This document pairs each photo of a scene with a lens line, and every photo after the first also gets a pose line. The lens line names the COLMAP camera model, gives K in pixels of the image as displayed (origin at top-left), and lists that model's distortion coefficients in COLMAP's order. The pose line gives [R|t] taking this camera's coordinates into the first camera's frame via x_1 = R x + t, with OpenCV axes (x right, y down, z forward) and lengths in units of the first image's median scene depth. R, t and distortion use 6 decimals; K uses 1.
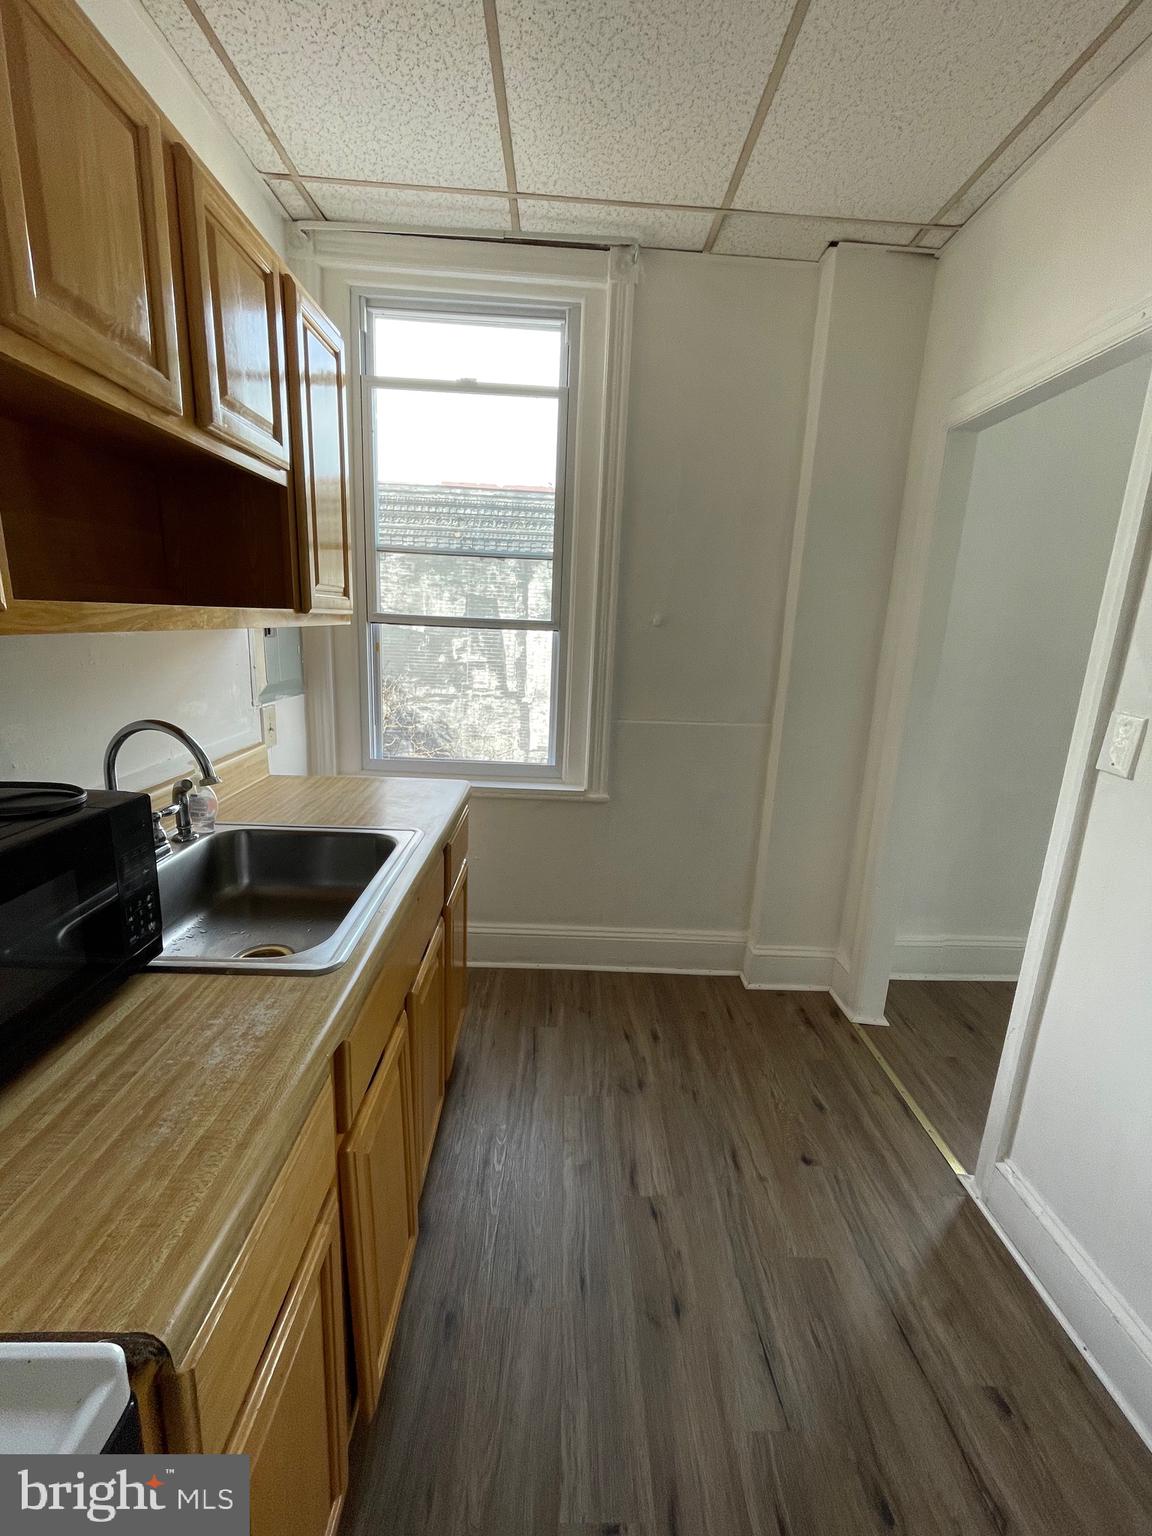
lens RADIAL K [[624.3, 0, 584.5], [0, 624.3, 762.7], [0, 0, 1]] dist [-0.001478, 0.000139]
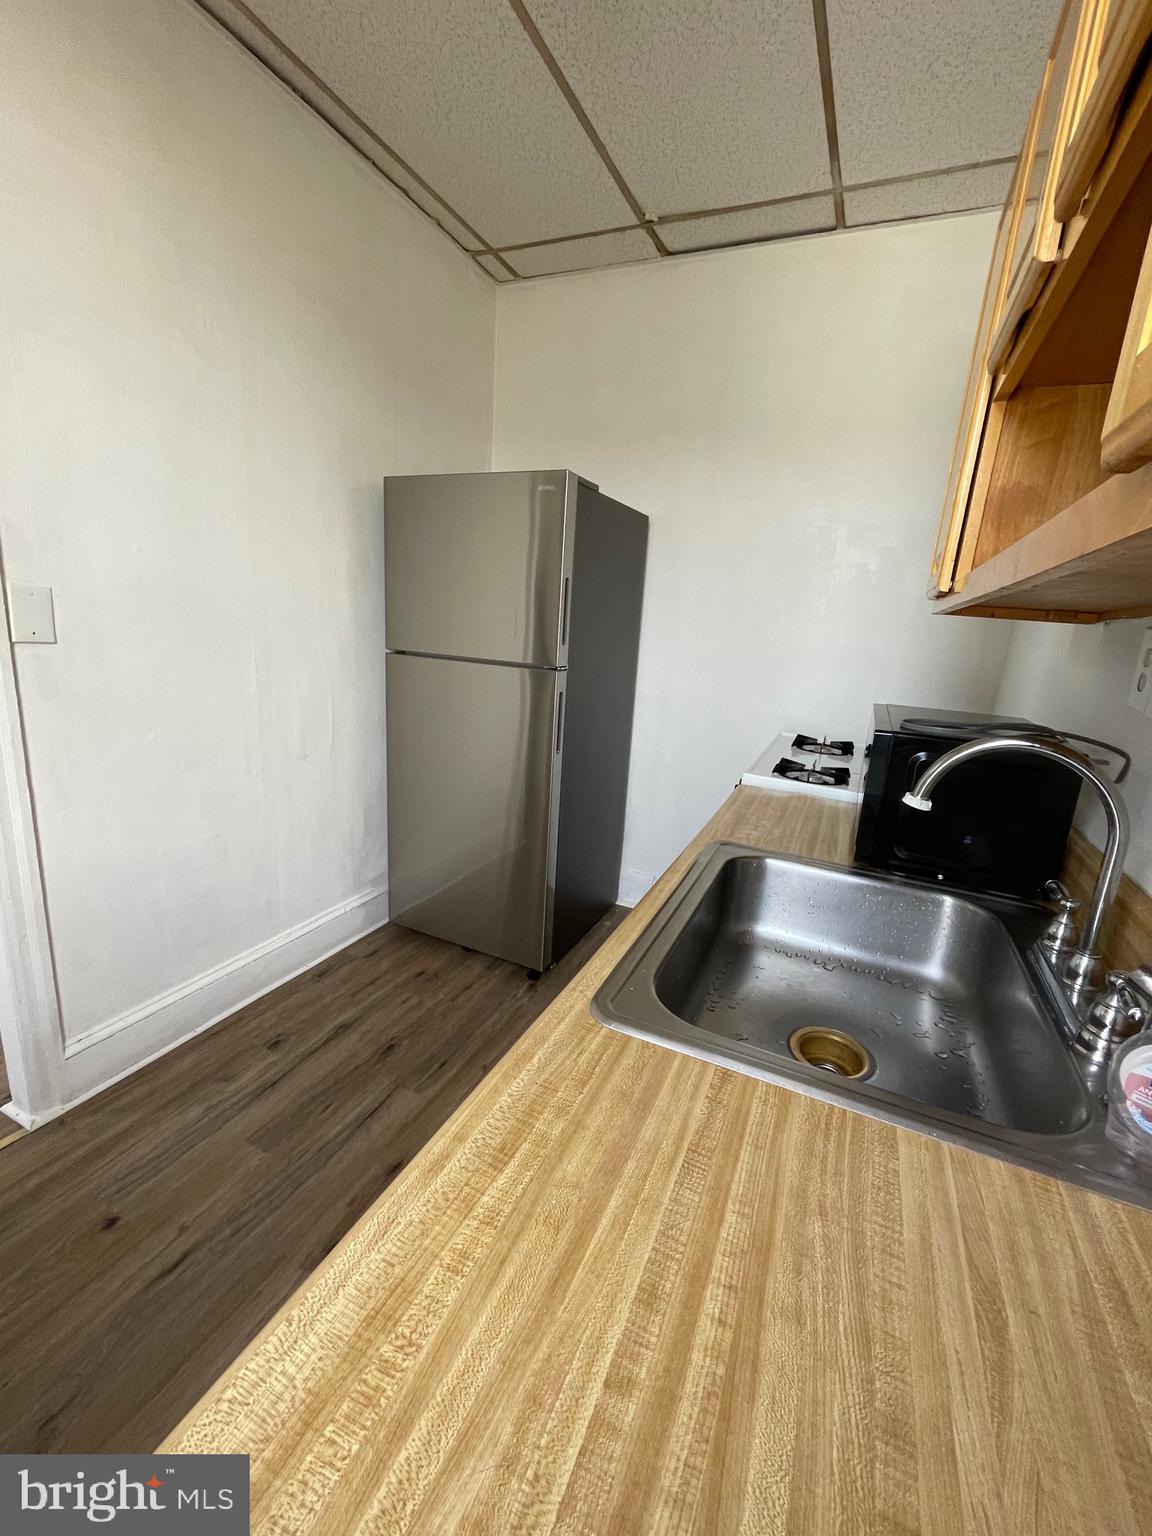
lens RADIAL K [[624.3, 0, 584.5], [0, 624.3, 762.7], [0, 0, 1]] dist [-0.001478, 0.000139]
pose [[-0.892144, -0.210758, 0.399575, -0.404834], [-0.015805, 0.898522, 0.438643, -0.245718], [-0.451474, 0.385018, -0.804942, 1.328803]]
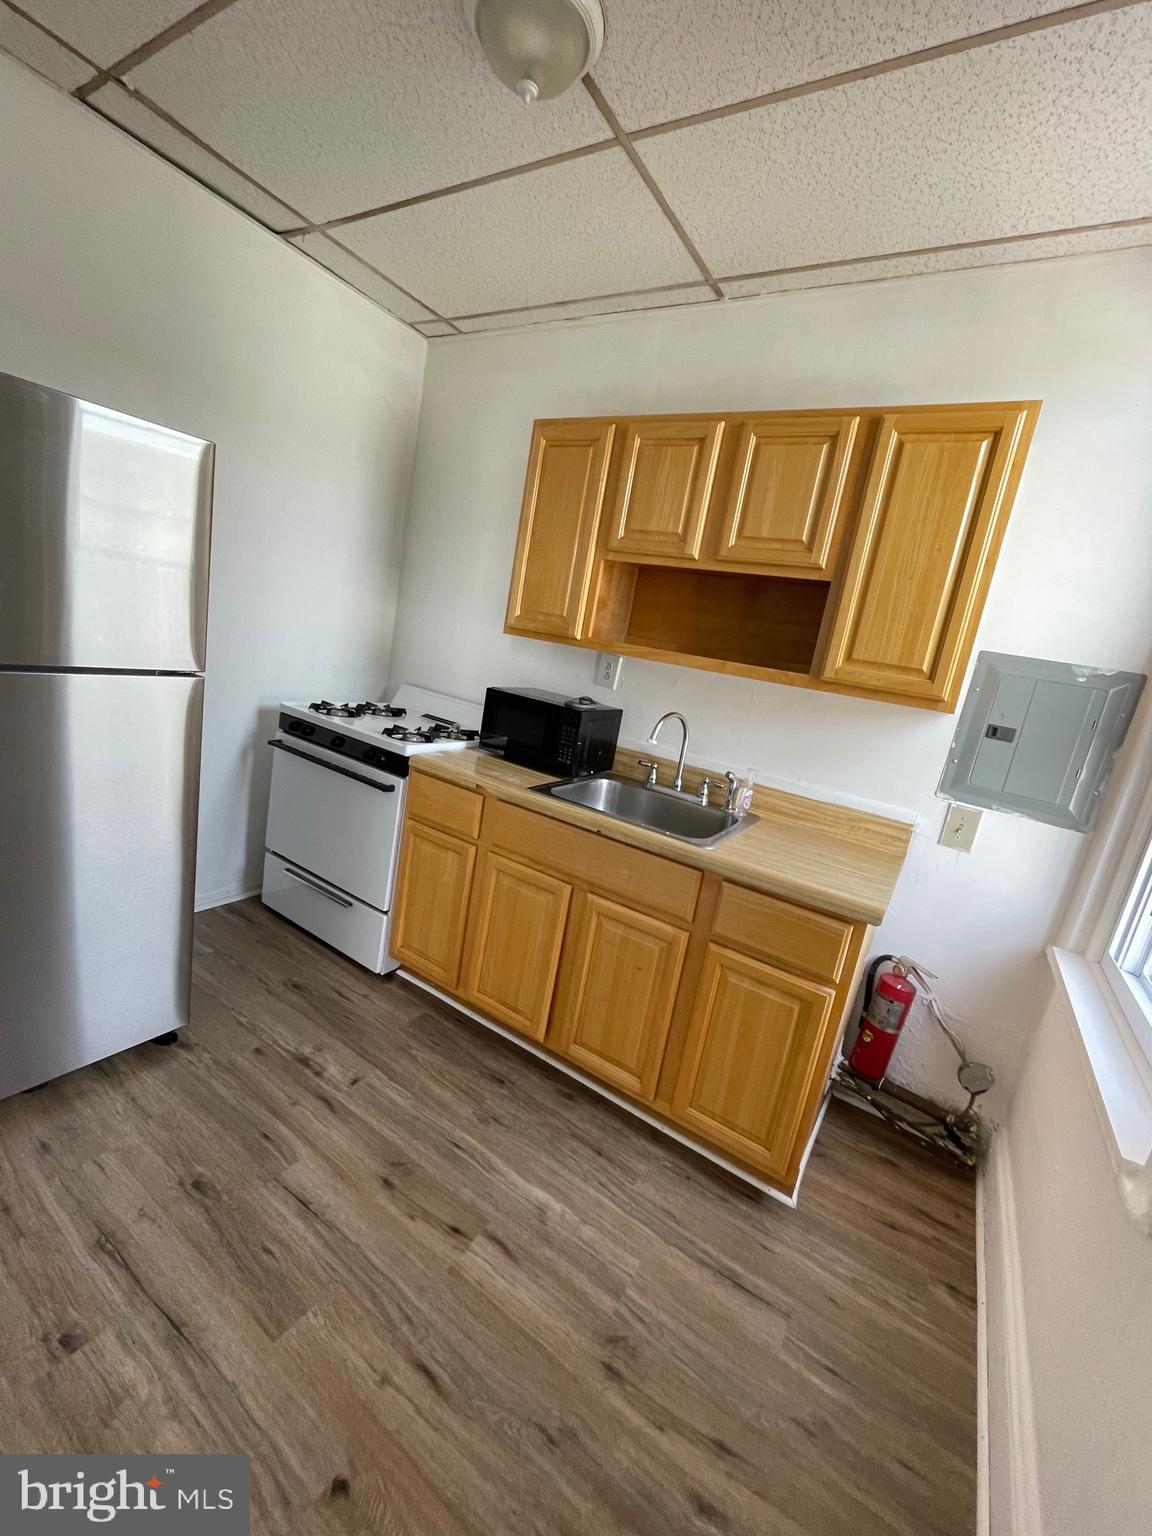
lens RADIAL K [[624.3, 0, 584.5], [0, 624.3, 762.7], [0, 0, 1]] dist [-0.001478, 0.000139]
pose [[-0.537019, 0.027298, -0.843128, 0.833297], [-0.371362, 0.889766, 0.265342, -0.255487], [0.757430, 0.455599, -0.467684, 1.333780]]
